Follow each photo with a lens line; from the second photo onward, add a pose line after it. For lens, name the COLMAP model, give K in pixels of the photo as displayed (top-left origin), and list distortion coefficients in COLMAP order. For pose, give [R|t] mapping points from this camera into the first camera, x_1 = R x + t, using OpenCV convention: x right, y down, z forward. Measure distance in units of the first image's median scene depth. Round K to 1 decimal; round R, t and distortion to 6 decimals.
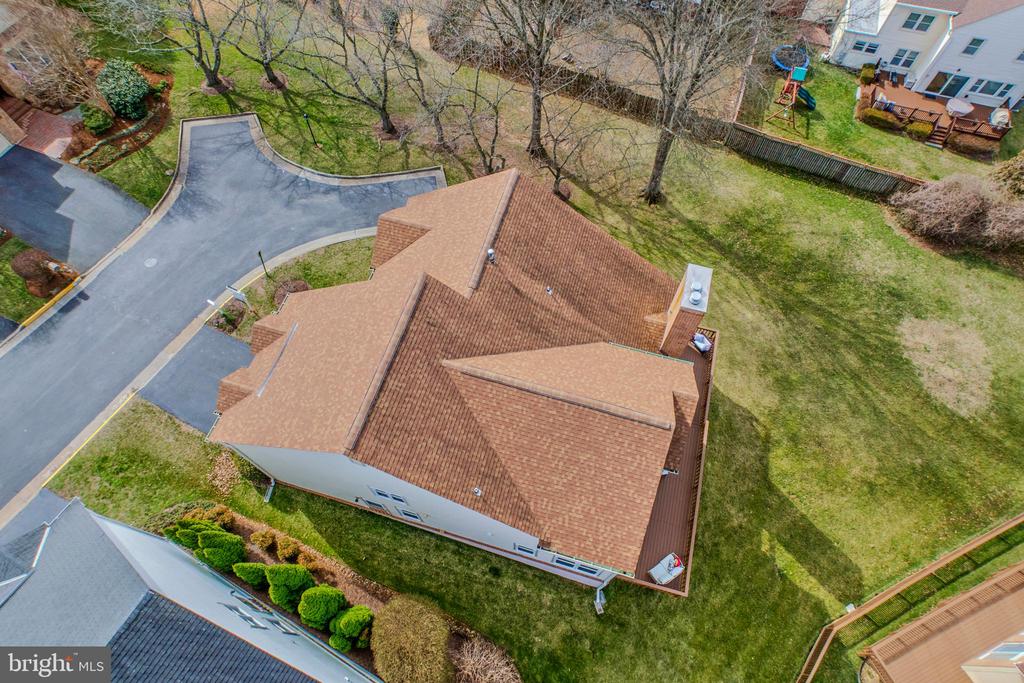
lens RADIAL K [[564.2, 0, 512.0], [0, 564.2, 341.5], [0, 0, 1]] dist [0.009771, 0.001590]
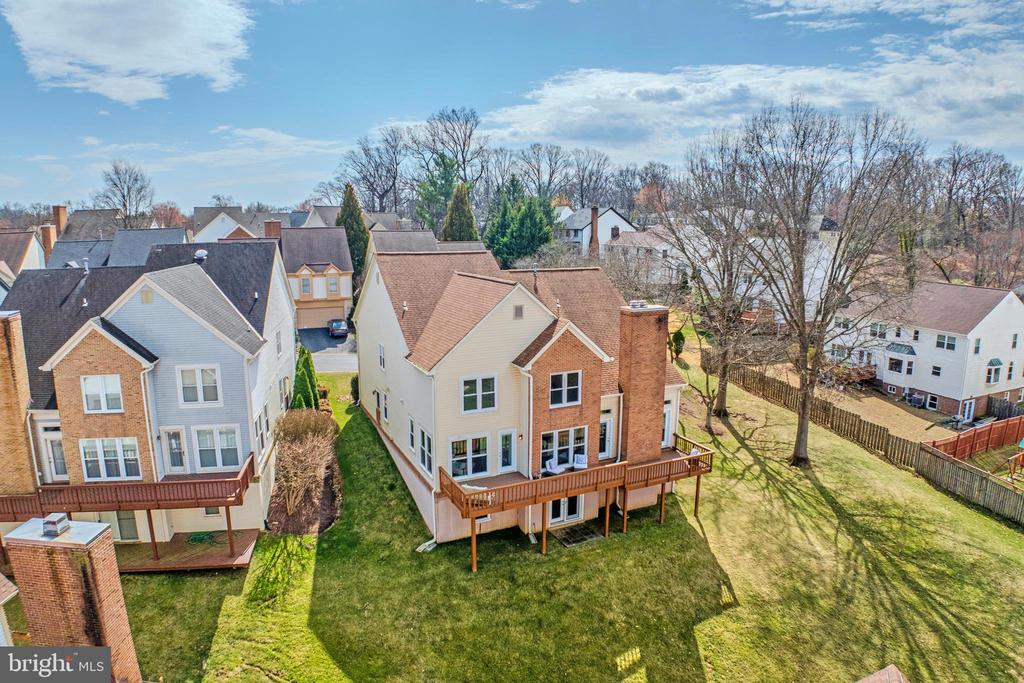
lens RADIAL K [[622.8, 0, 512.0], [0, 622.8, 341.5], [0, 0, 1]] dist [-0.134556, 0.017640]
pose [[0.670968, 0.148622, -0.726438, 0.762425], [-0.655689, 0.576387, -0.487698, 0.532584], [0.346227, 0.803548, 0.484187, 0.206702]]
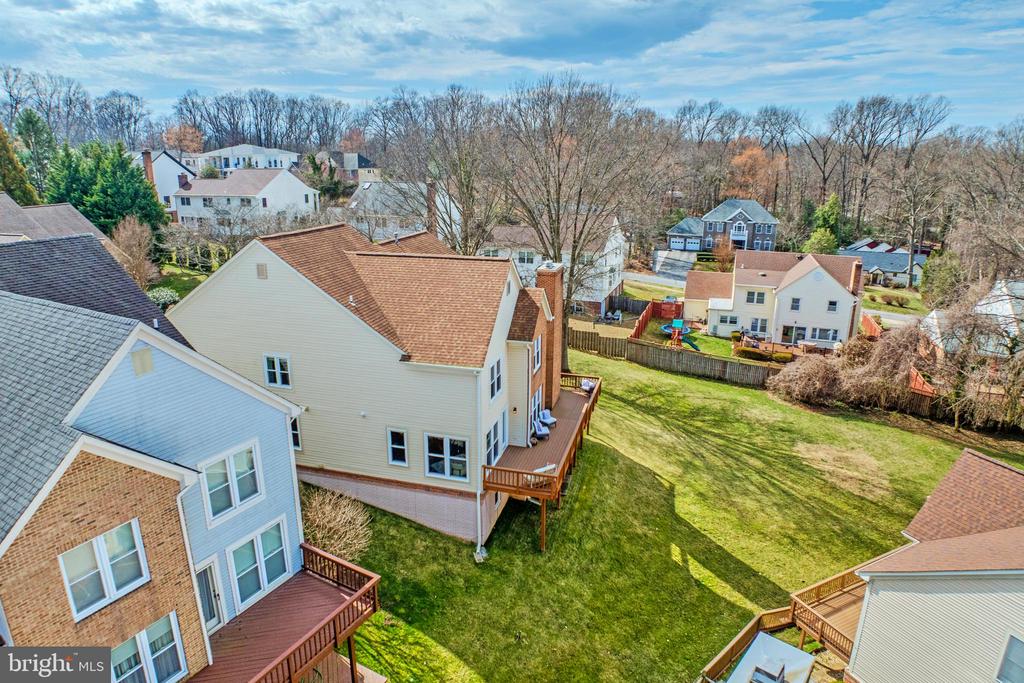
lens RADIAL K [[616.5, 0, 512.0], [0, 616.5, 341.5], [0, 0, 1]] dist [-0.057404, 0.001546]
pose [[0.999905, 0.008183, 0.011134, 0.151904], [0.002073, 0.707844, -0.706366, 0.717086], [-0.013661, 0.706321, 0.707760, 0.061637]]
